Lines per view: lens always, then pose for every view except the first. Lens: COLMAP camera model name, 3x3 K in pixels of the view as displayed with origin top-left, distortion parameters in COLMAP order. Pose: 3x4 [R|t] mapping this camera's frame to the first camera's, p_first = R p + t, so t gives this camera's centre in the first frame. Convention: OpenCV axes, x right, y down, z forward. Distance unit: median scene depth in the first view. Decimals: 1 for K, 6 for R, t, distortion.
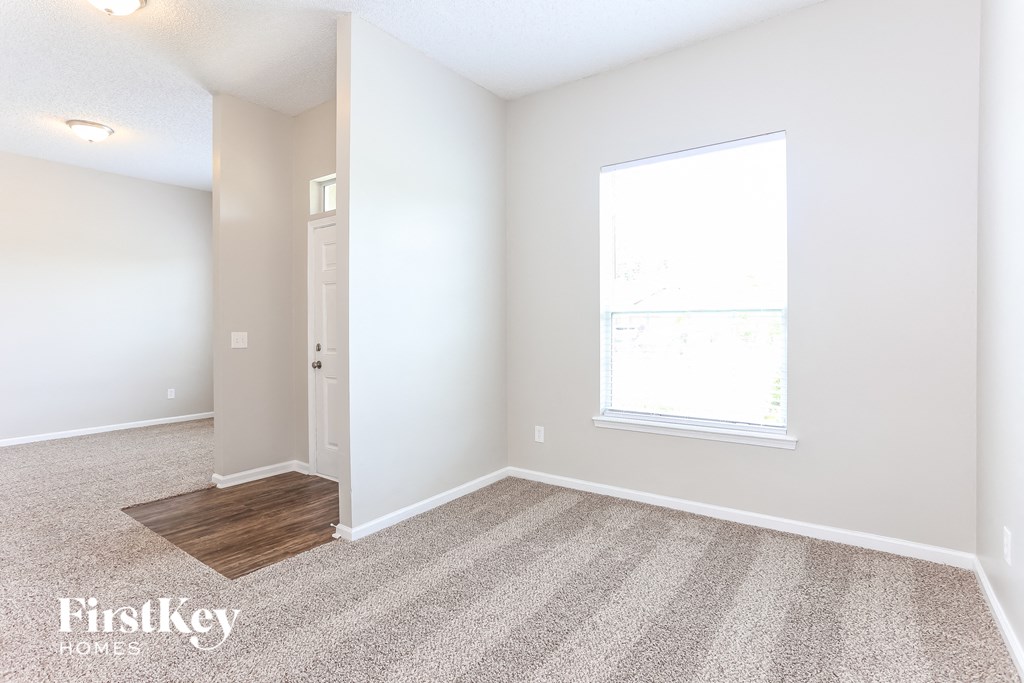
lens RADIAL K [[494.1, 0, 518.5], [0, 494.1, 337.8], [0, 0, 1]] dist [-0.002562, -0.000152]
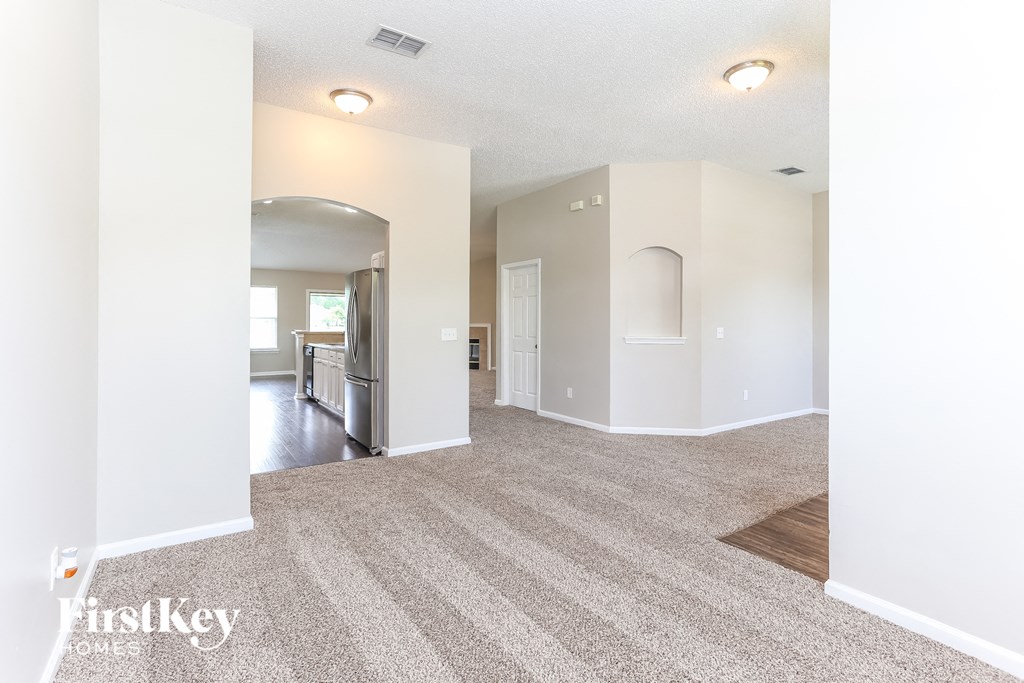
lens RADIAL K [[474.0, 0, 509.7], [0, 474.0, 319.8], [0, 0, 1]] dist [-0.000421, 0.000009]
pose [[-0.360442, -0.004842, -0.932769, 0.540013], [-0.006300, 0.999976, -0.002756, -0.040425], [0.932760, 0.004883, -0.360464, 0.705980]]
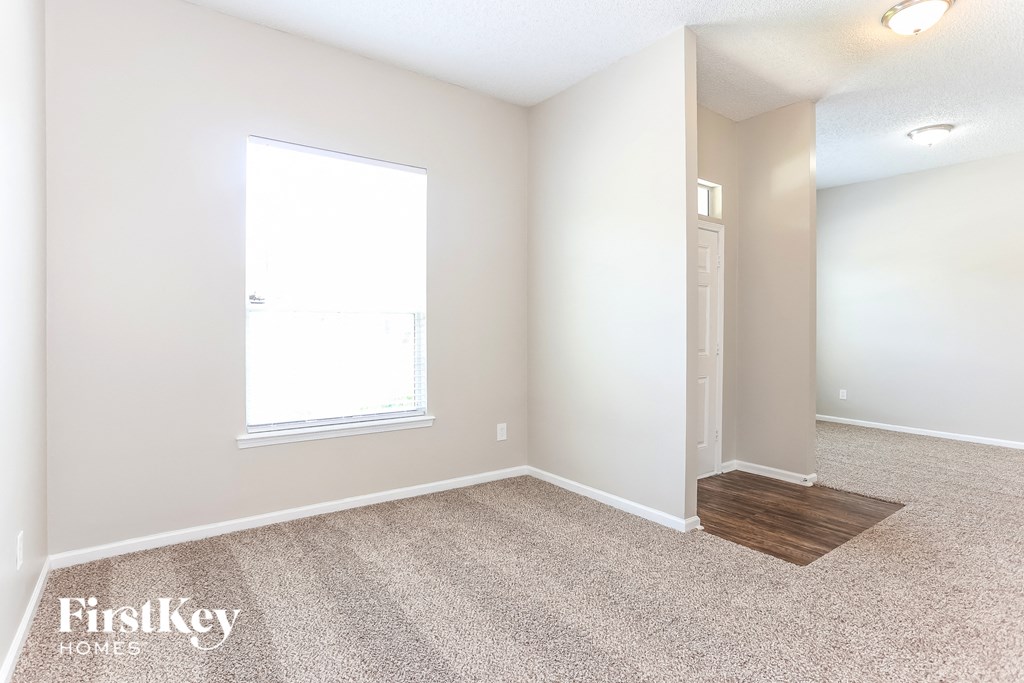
lens RADIAL K [[494.1, 0, 518.5], [0, 494.1, 337.8], [0, 0, 1]] dist [-0.002562, -0.000152]
pose [[0.299588, -0.009842, 0.954018, -1.738613], [0.004735, 0.999950, 0.008829, -0.018907], [-0.954057, 0.001872, 0.299619, 1.241249]]
